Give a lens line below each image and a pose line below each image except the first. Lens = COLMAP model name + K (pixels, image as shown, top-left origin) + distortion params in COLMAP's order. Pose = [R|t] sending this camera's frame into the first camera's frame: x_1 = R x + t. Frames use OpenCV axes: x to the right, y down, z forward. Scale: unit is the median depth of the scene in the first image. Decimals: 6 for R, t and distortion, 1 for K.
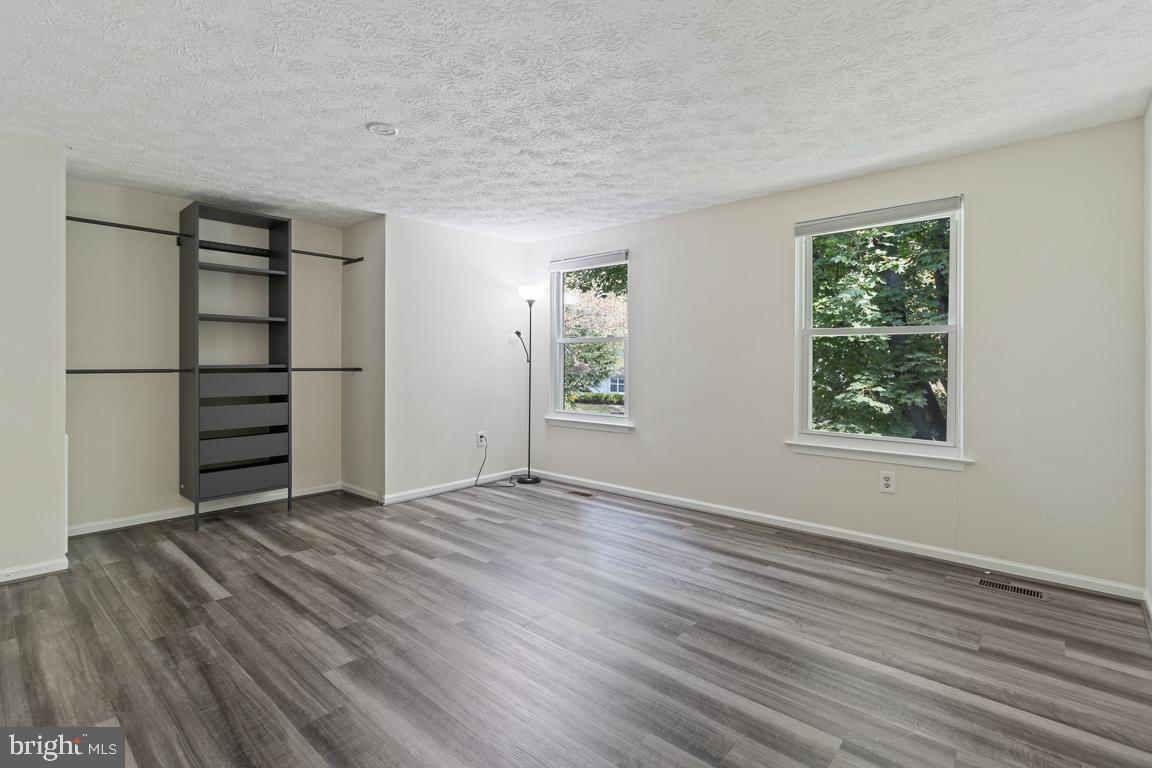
lens RADIAL K [[541.5, 0, 575.0], [0, 541.5, 372.3], [0, 0, 1]] dist [0.001672, -0.000095]
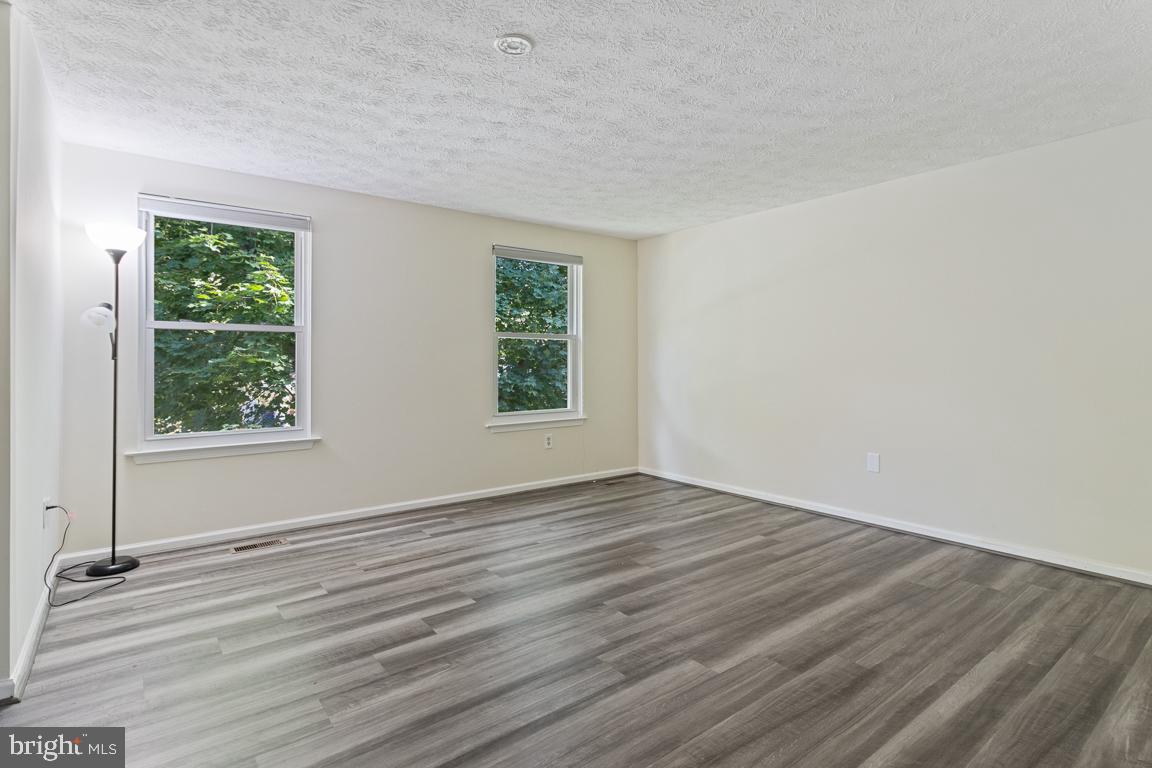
lens RADIAL K [[583.1, 0, 574.7], [0, 583.1, 377.8], [0, 0, 1]] dist [0.000858, -0.000223]
pose [[0.179869, -0.031150, 0.983197, -1.025732], [0.021124, 0.999390, 0.027798, -0.010593], [-0.983464, 0.015769, 0.180417, 0.705561]]
